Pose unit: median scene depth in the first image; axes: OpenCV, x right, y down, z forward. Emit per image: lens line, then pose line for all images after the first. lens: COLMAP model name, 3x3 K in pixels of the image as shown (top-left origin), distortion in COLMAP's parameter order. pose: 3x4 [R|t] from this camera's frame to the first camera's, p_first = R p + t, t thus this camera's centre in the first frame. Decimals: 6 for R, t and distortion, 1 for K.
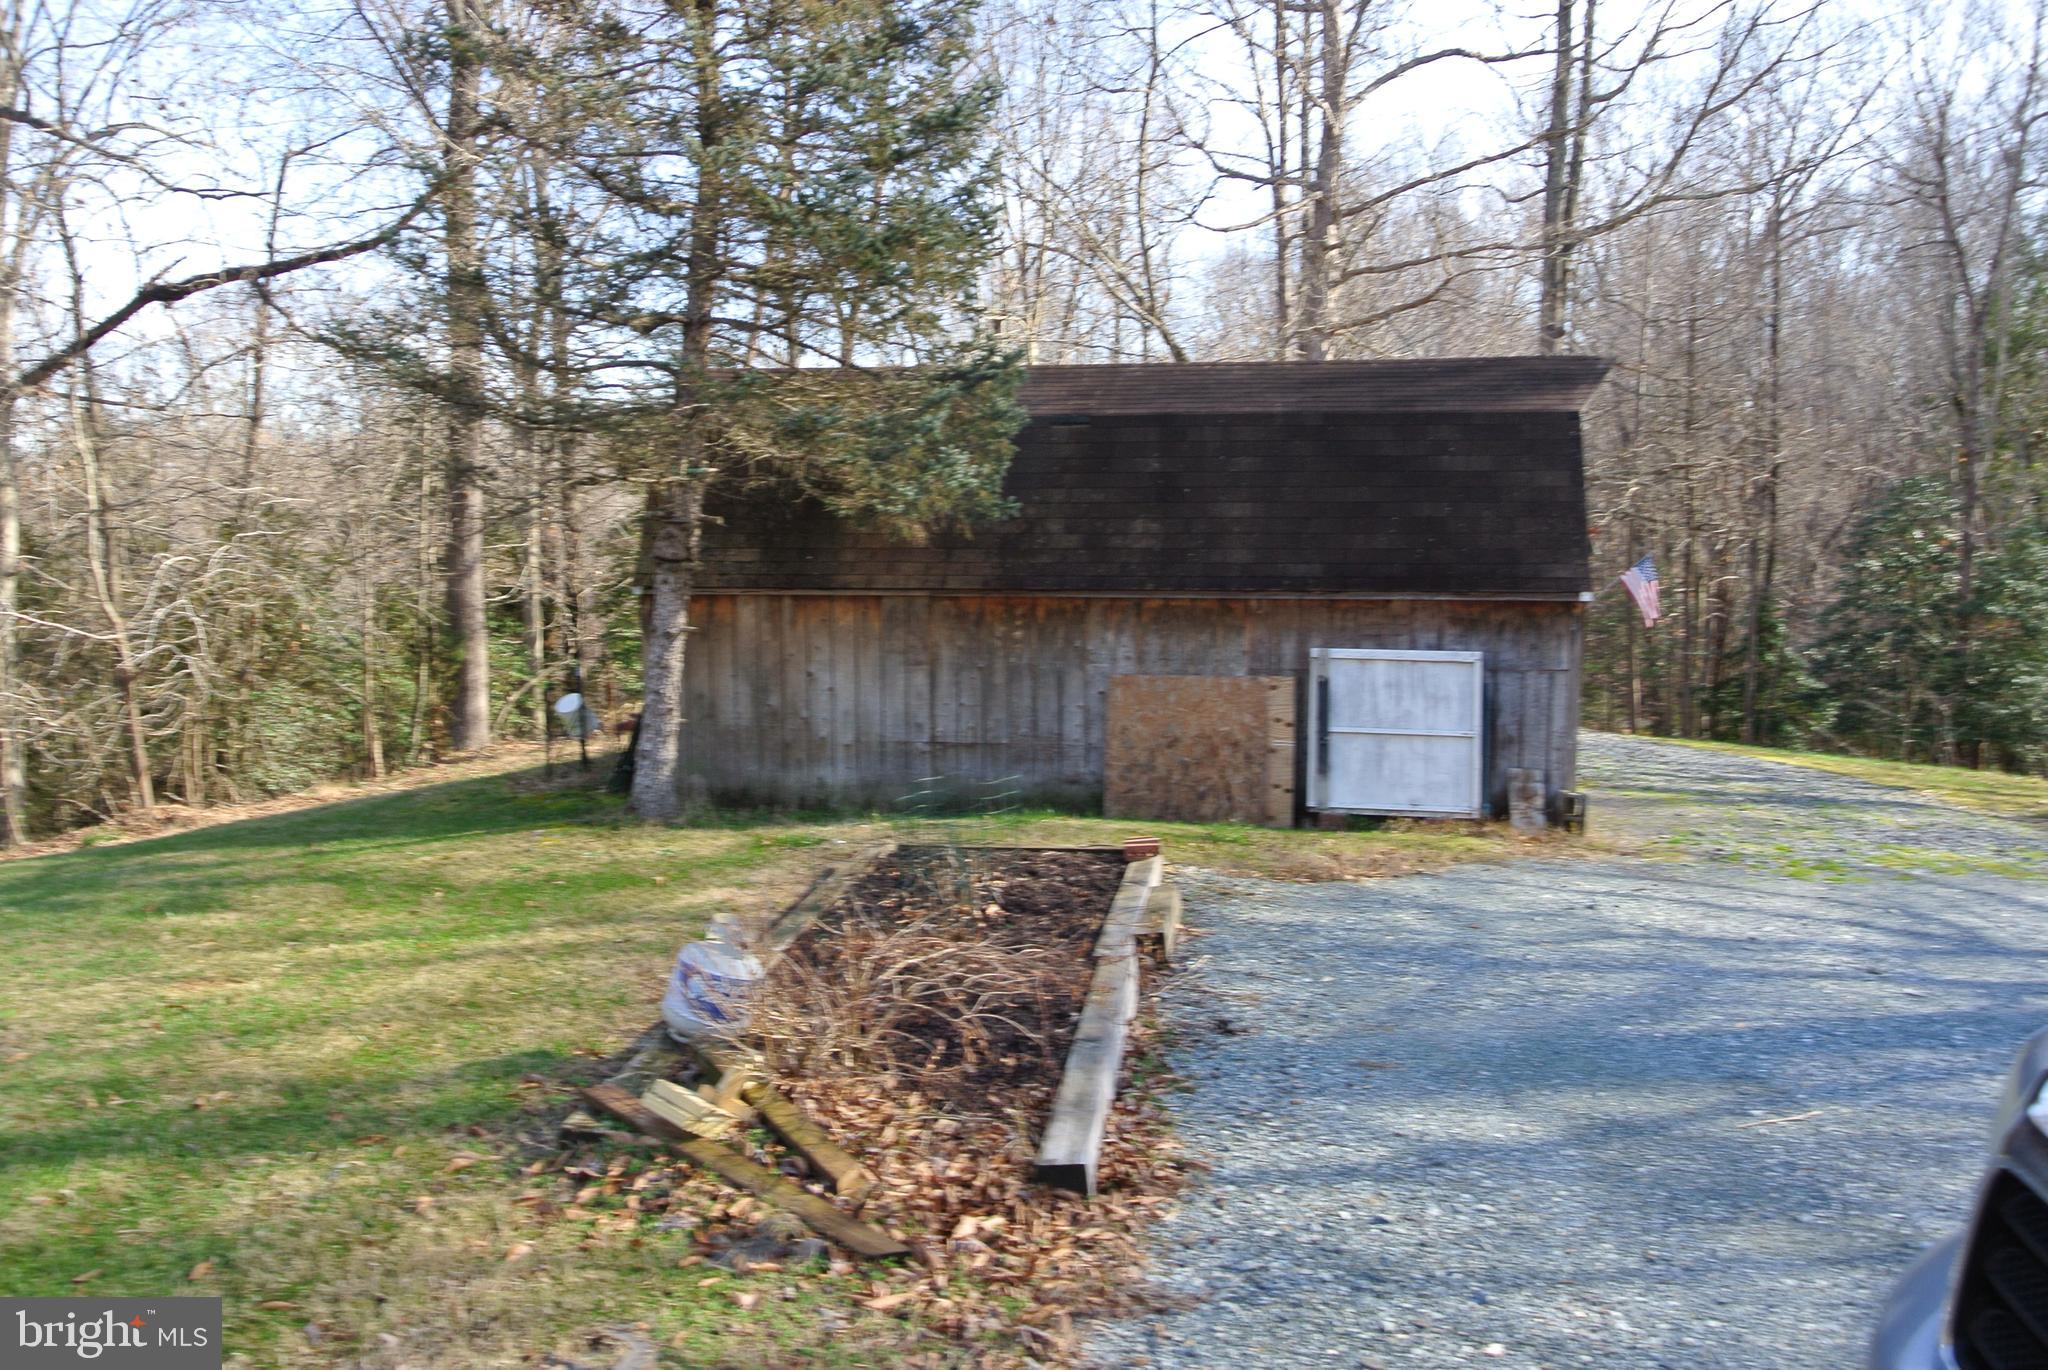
lens RADIAL K [[1594.0, 0, 1019.3], [0, 1594.0, 686.0], [0, 0, 1]] dist [-0.083263, 0.030291]
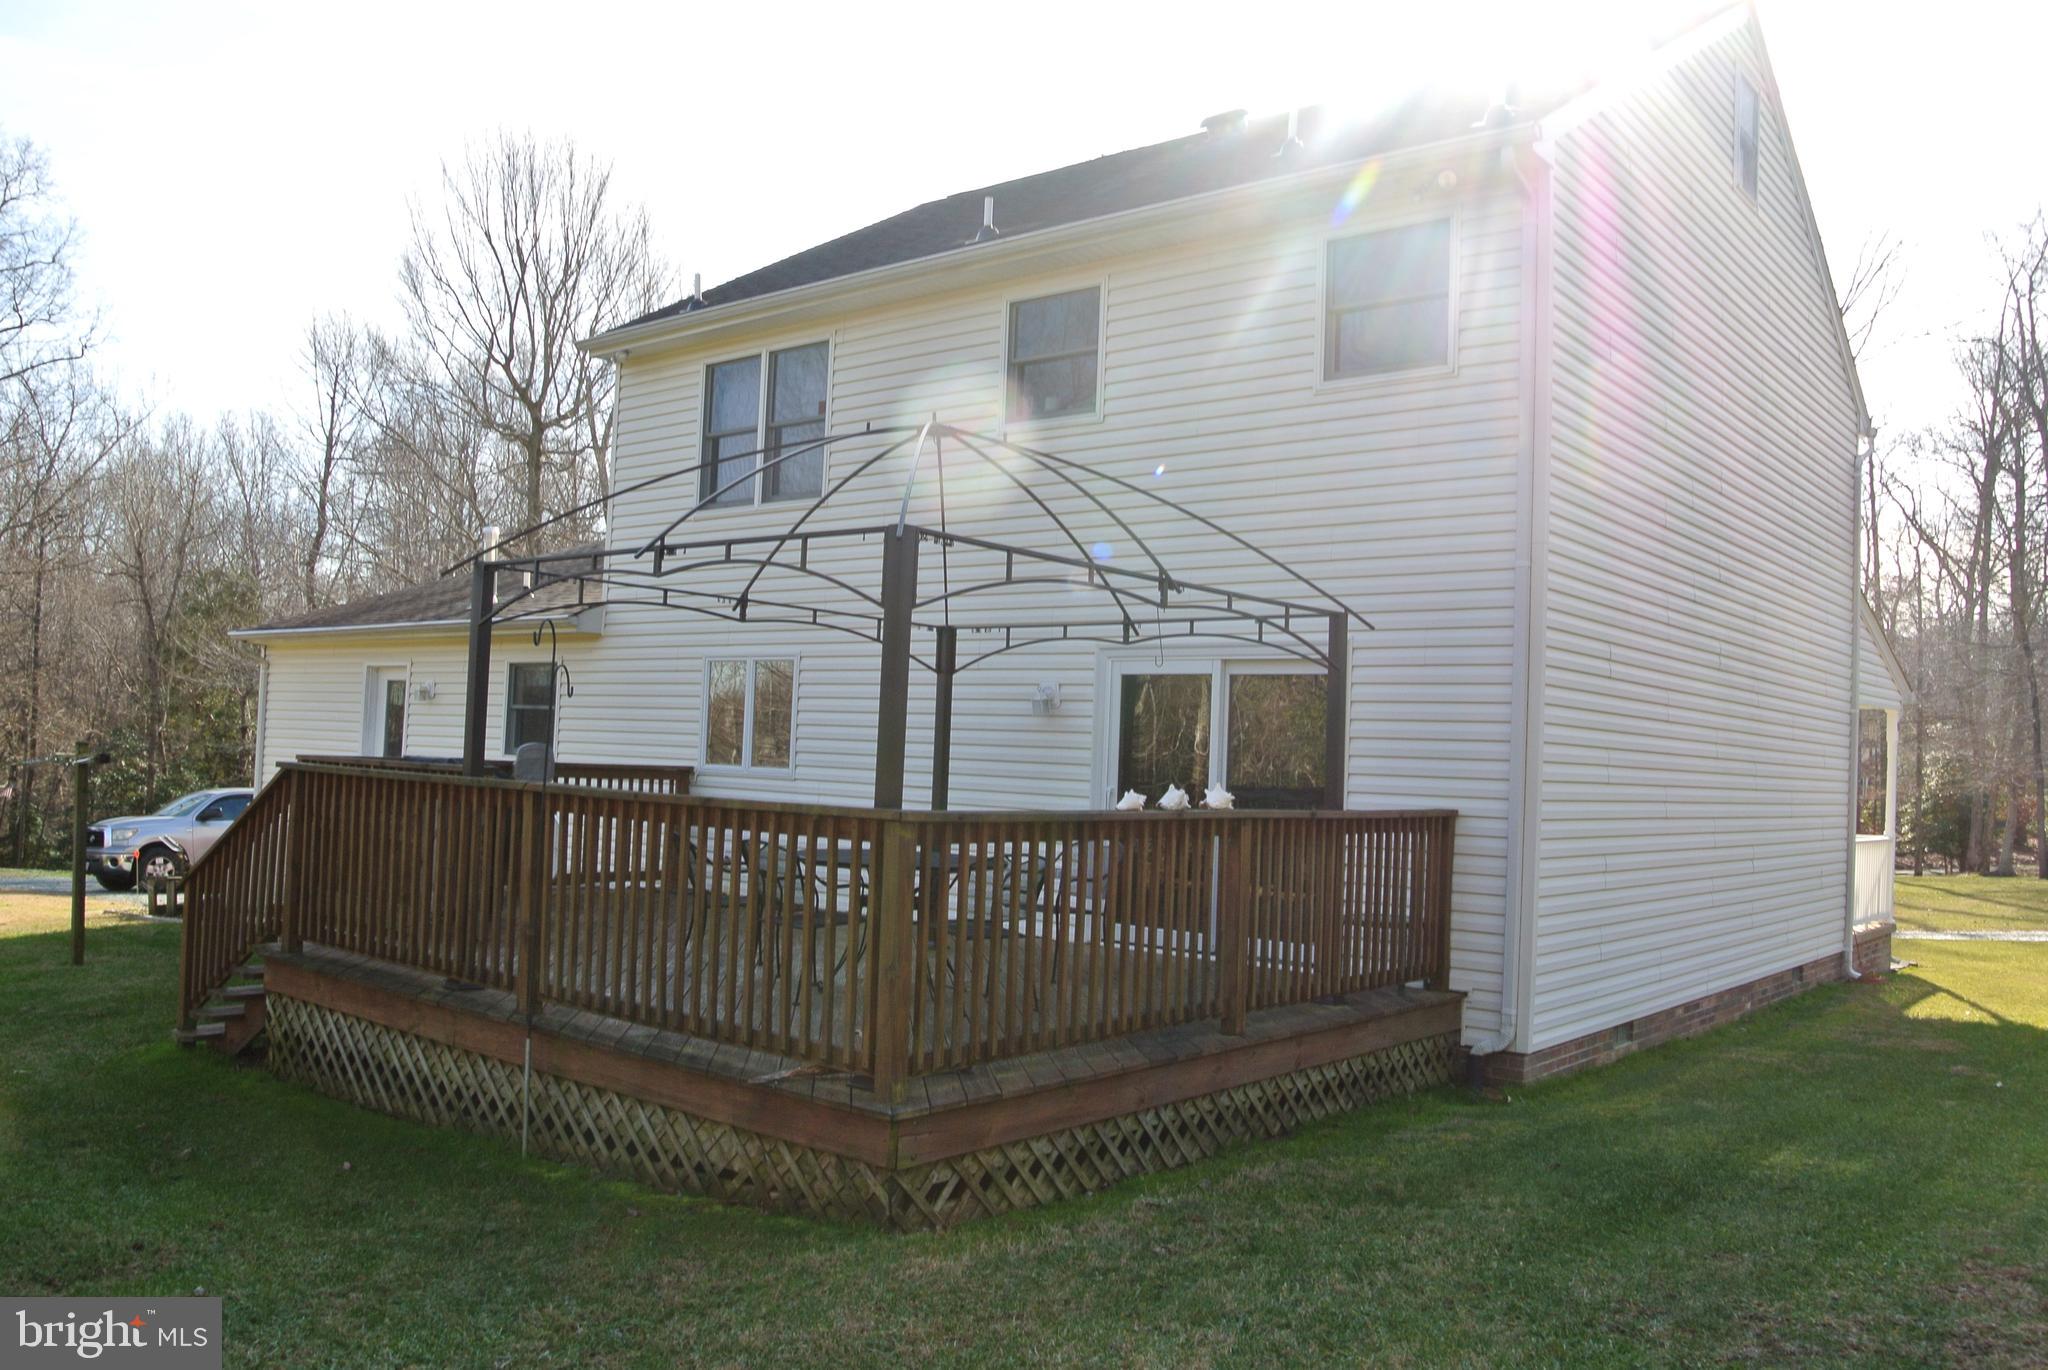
lens RADIAL K [[1594.0, 0, 1022.0], [0, 1594.0, 689.6], [0, 0, 1]] dist [-0.083263, 0.030291]
pose [[0.515448, 0.059715, 0.854837, -1.130784], [0.050538, 0.993714, -0.099890, 0.129057], [-0.855429, 0.094690, 0.509190, -2.154600]]
